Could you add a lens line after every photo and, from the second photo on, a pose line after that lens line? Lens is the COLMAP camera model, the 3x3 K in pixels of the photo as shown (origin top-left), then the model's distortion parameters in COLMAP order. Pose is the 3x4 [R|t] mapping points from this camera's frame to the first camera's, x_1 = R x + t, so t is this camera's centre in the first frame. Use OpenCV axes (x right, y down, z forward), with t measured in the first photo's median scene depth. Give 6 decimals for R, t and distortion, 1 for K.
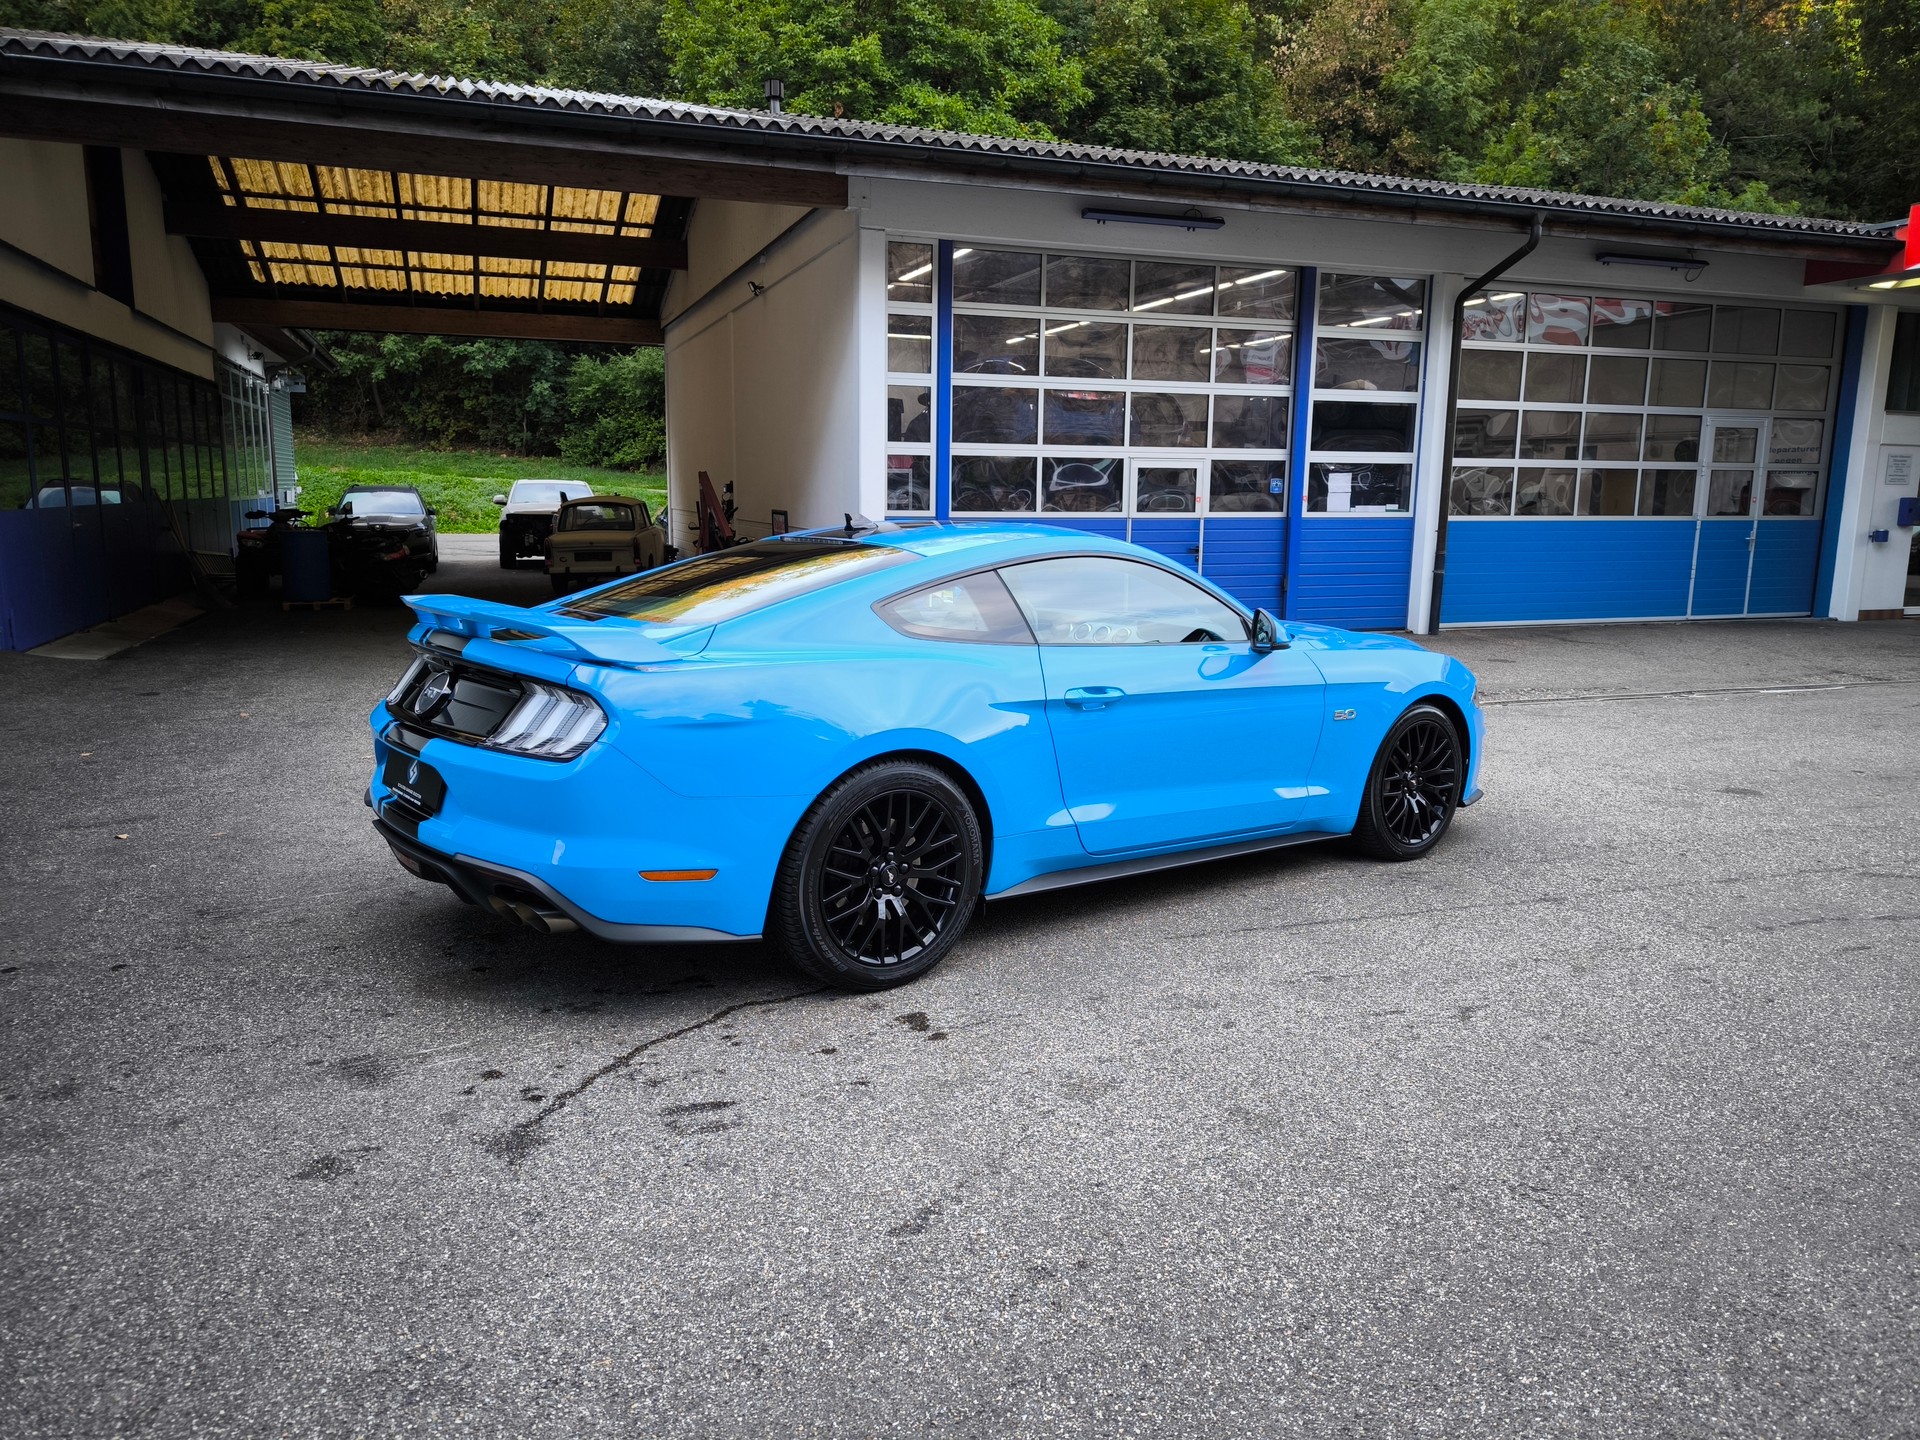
lens RADIAL K [[1335.1, 0, 956.6], [0, 1335.1, 715.8], [0, 0, 1]] dist [0.047081, -0.035128]
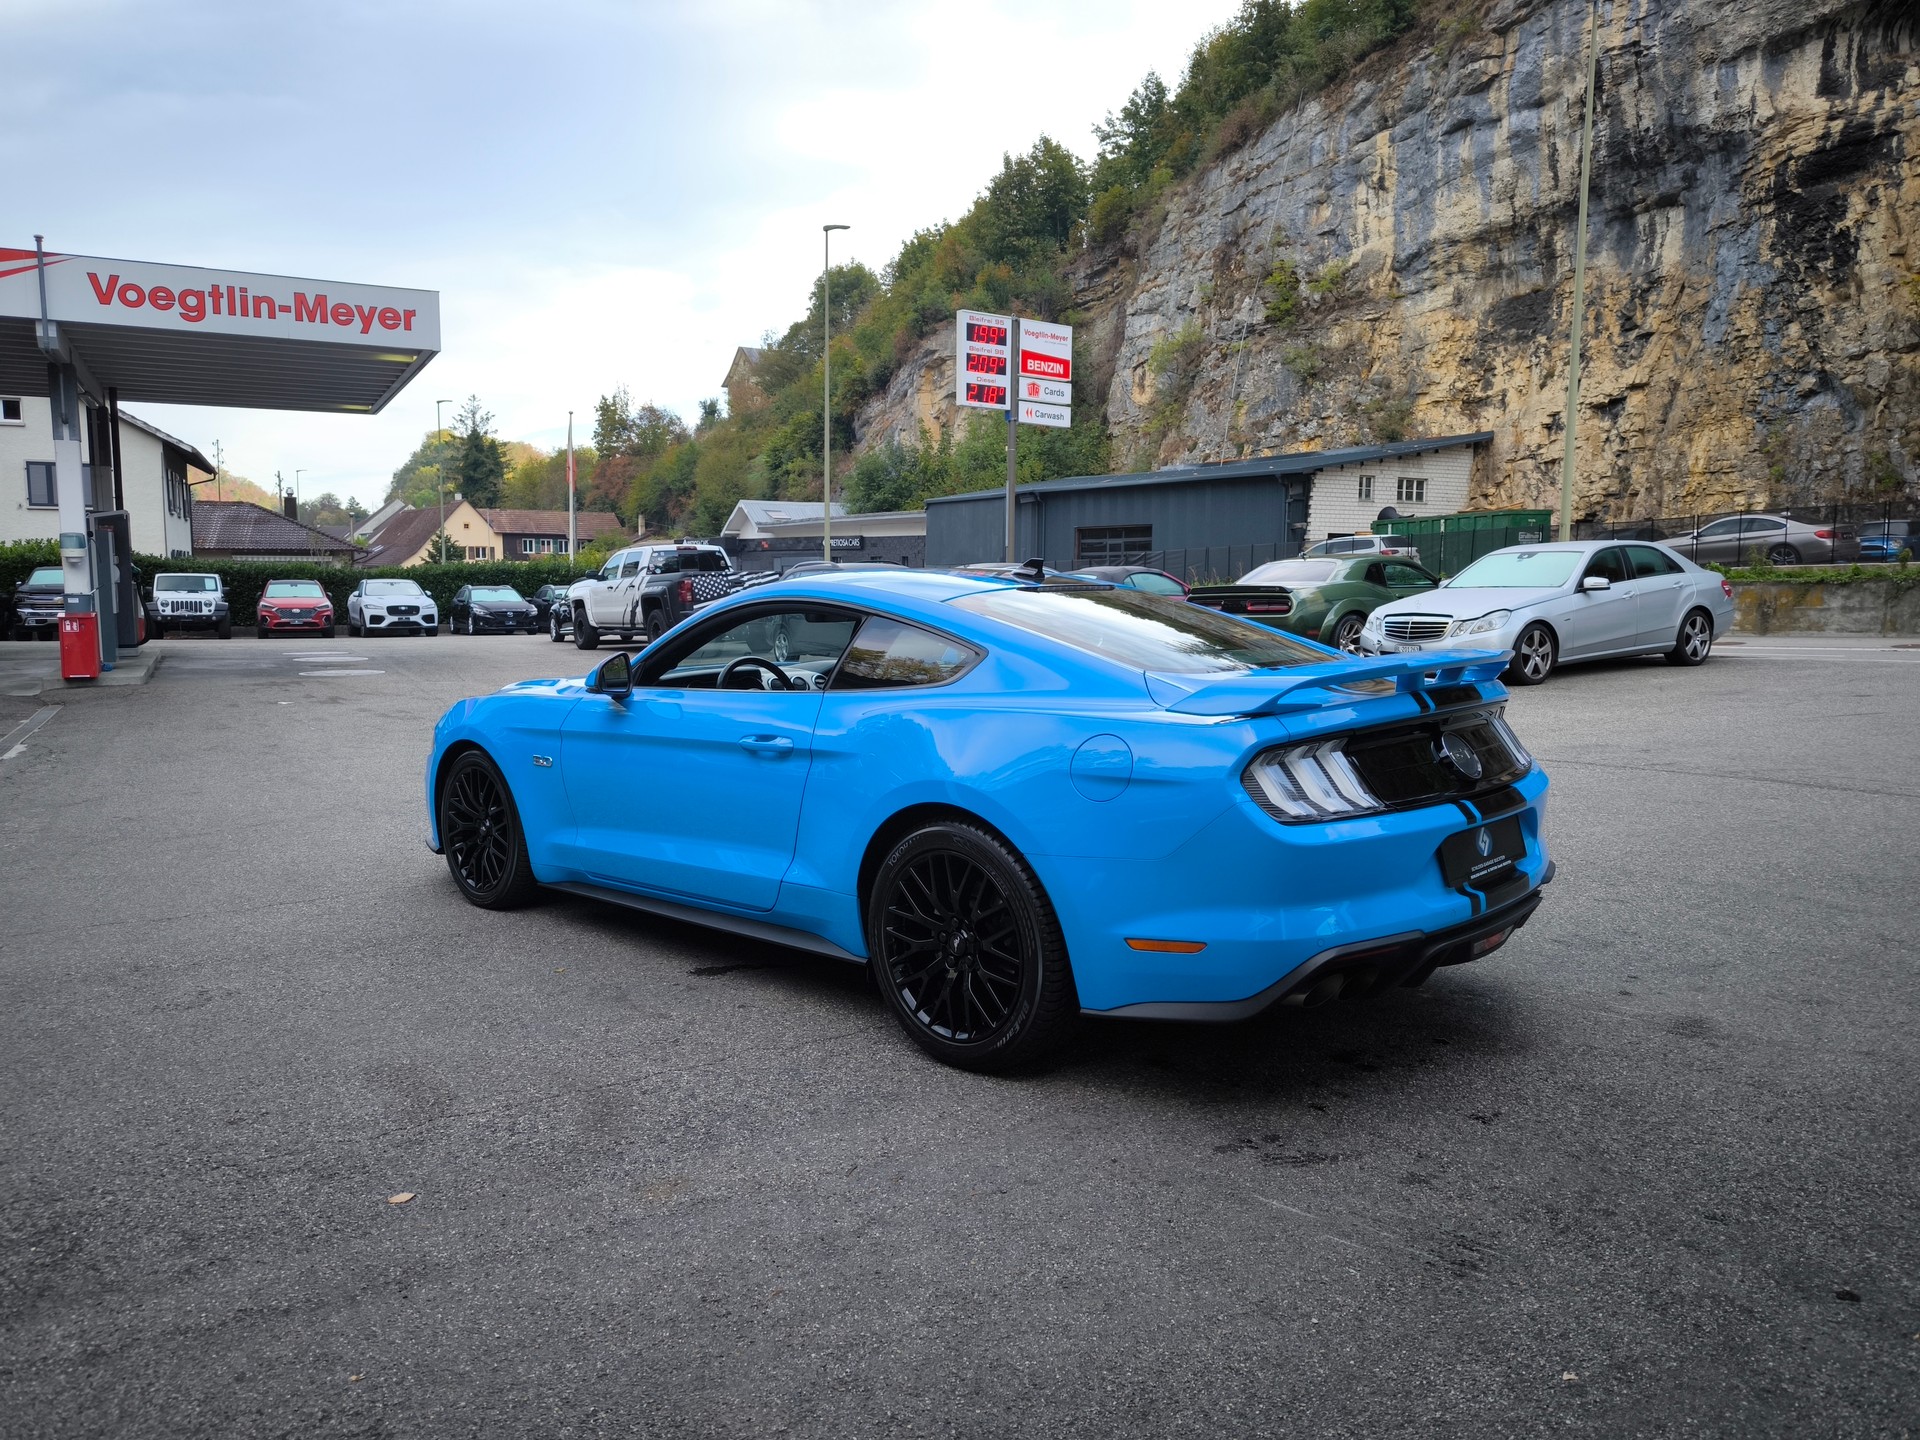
lens RADIAL K [[1335.1, 0, 950.9], [0, 1335.1, 712.7], [0, 0, 1]] dist [0.047081, -0.035128]
pose [[-0.144009, -0.117125, 0.982621, -0.333435], [0.158858, 0.977357, 0.139779, -0.061552], [-0.976742, 0.176226, -0.122142, 0.391257]]
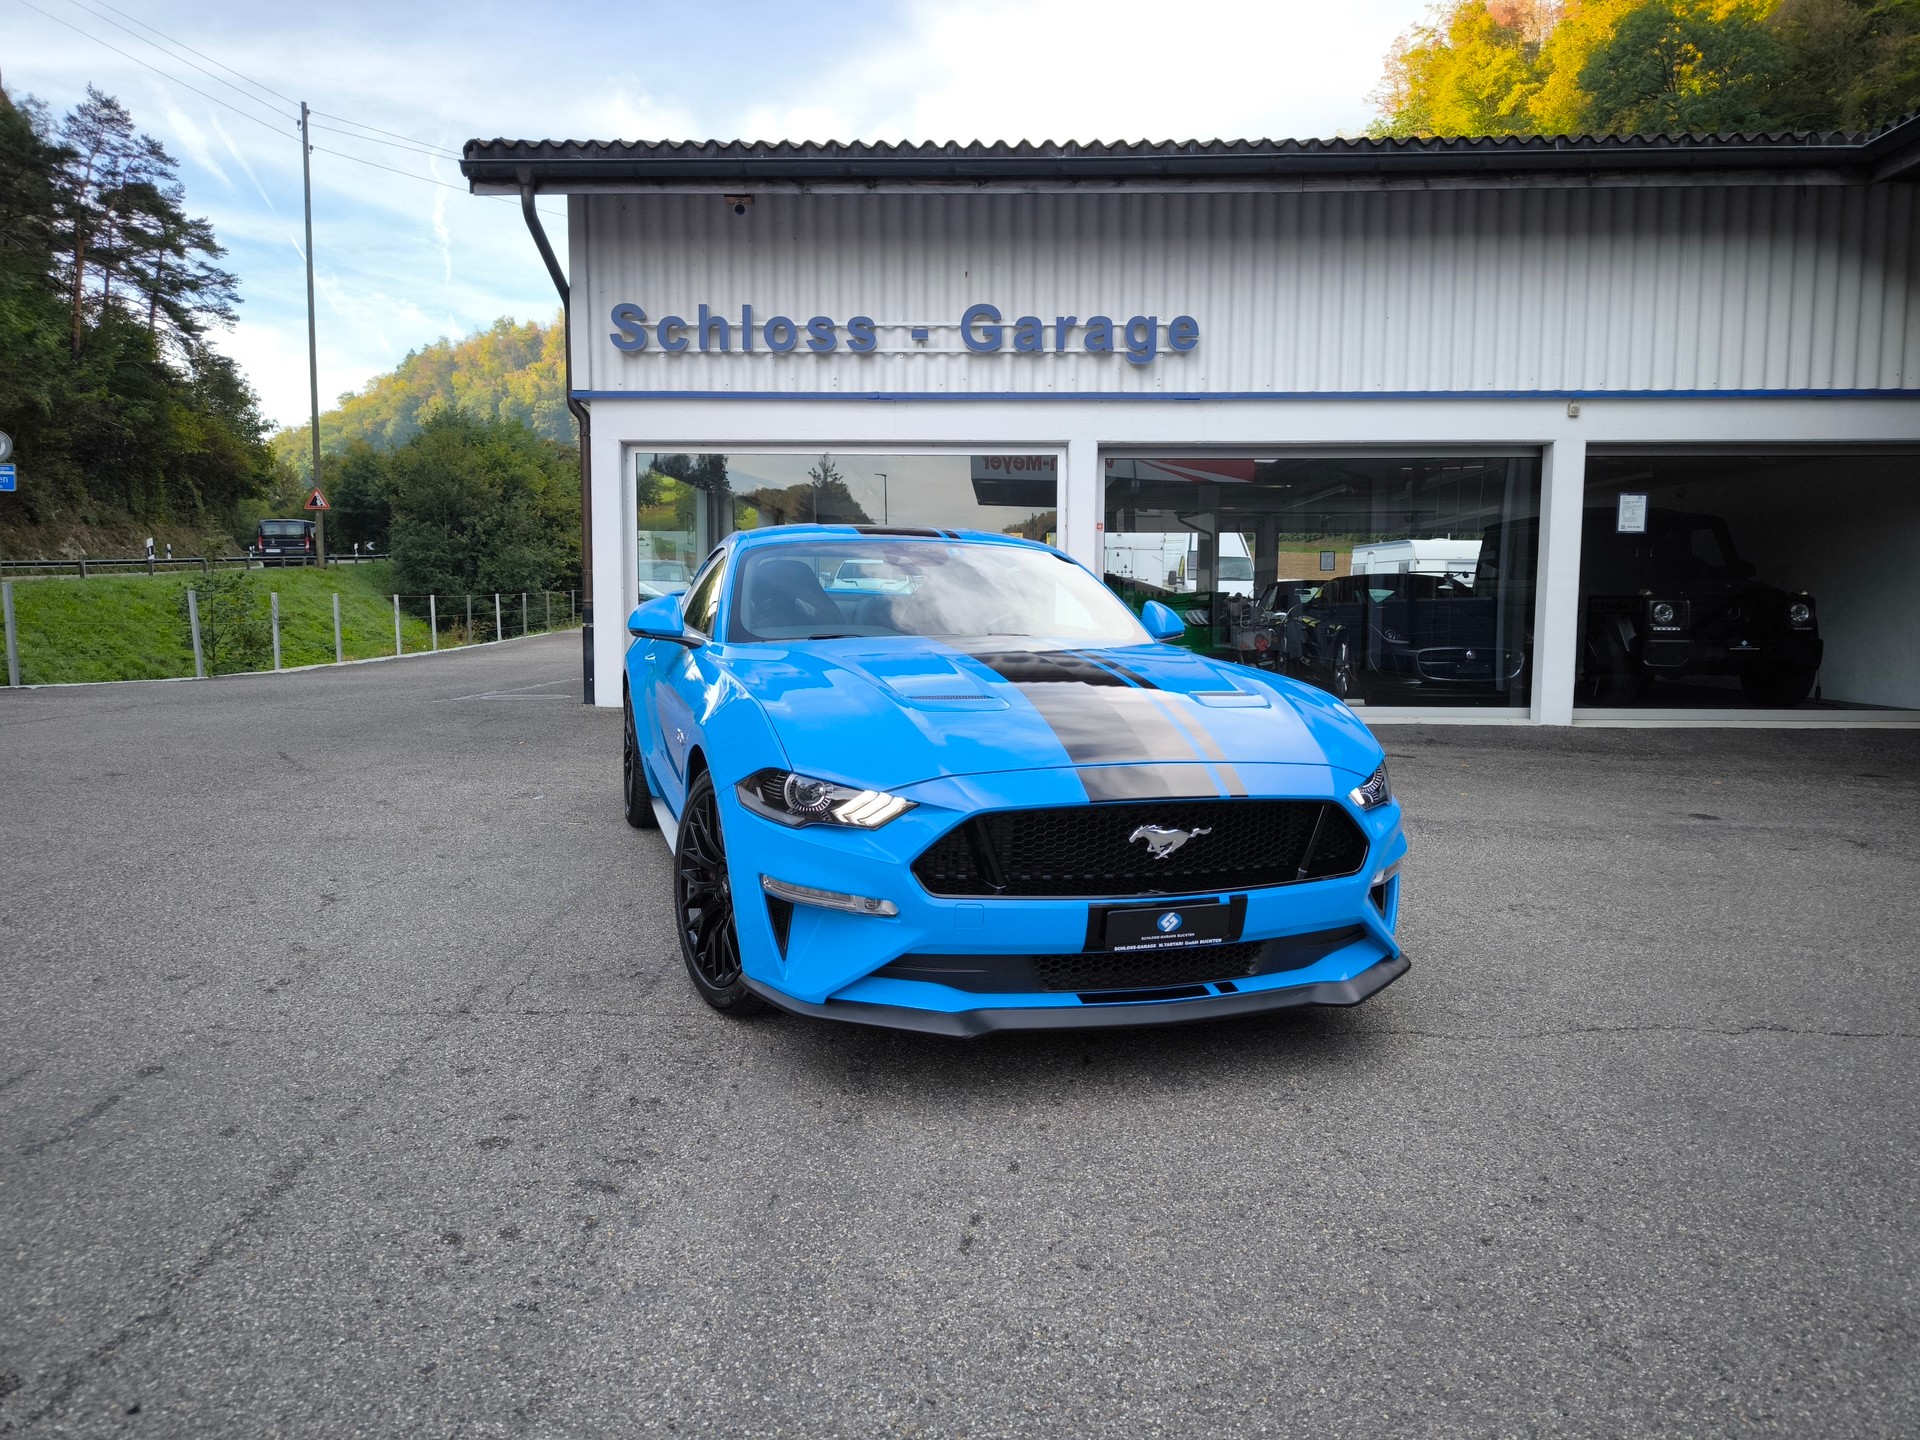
lens RADIAL K [[1335.1, 0, 954.3], [0, 1335.1, 725.7], [0, 0, 1]] dist [0.047081, -0.035128]
pose [[-0.360701, 0.069238, -0.930108, 0.343277], [-0.164702, 0.976840, 0.136589, -0.050539], [0.918024, 0.202458, -0.340943, 0.503884]]
